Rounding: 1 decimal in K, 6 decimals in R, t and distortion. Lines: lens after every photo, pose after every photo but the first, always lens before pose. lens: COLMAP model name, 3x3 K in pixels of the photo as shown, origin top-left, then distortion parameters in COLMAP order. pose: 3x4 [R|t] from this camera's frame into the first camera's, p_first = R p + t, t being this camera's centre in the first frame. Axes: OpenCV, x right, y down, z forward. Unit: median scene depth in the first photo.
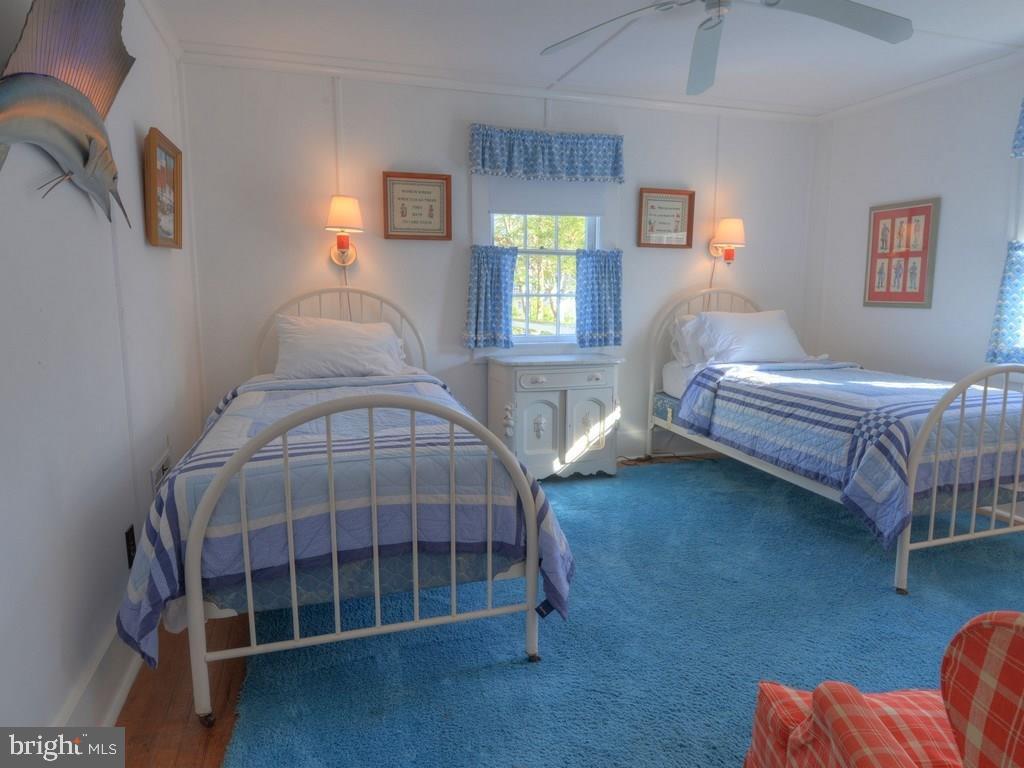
lens RADIAL K [[607.8, 0, 514.2], [0, 607.8, 376.2], [0, 0, 1]] dist [0.000216, 0.000913]
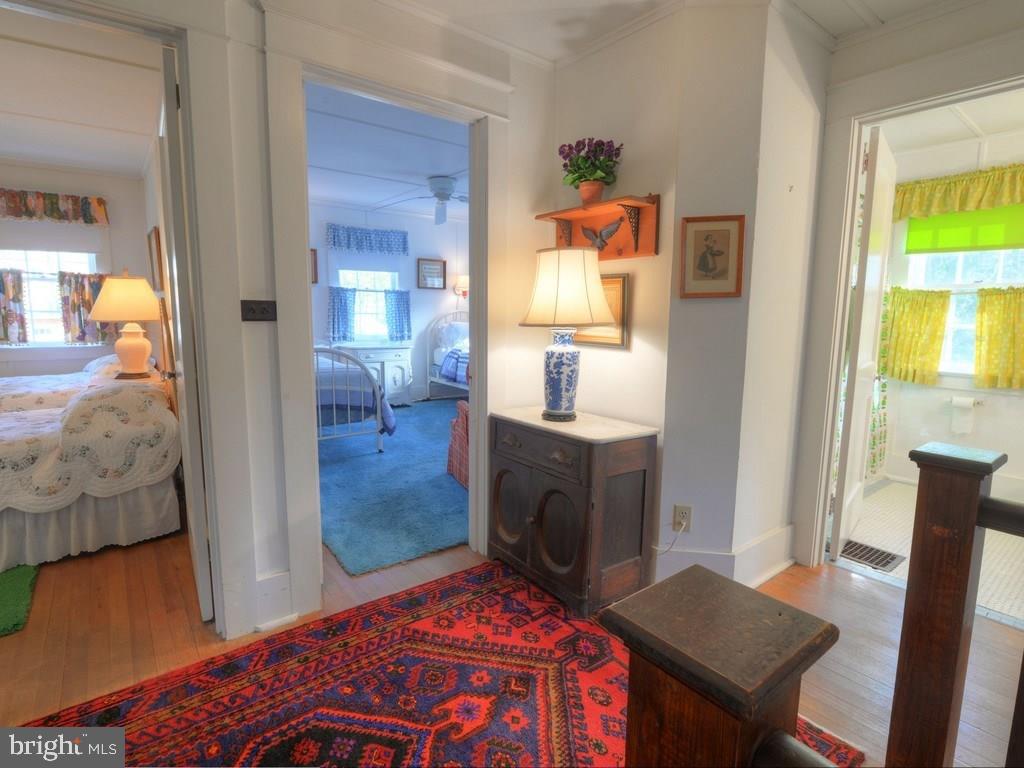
lens RADIAL K [[516.7, 0, 507.8], [0, 516.7, 381.3], [0, 0, 1]] dist [-0.022367, -0.001020]
pose [[0.937805, -0.041306, 0.344696, -0.114255], [0.045921, 0.998931, -0.005231, 0.111426], [-0.344111, 0.020734, 0.938700, -0.683448]]
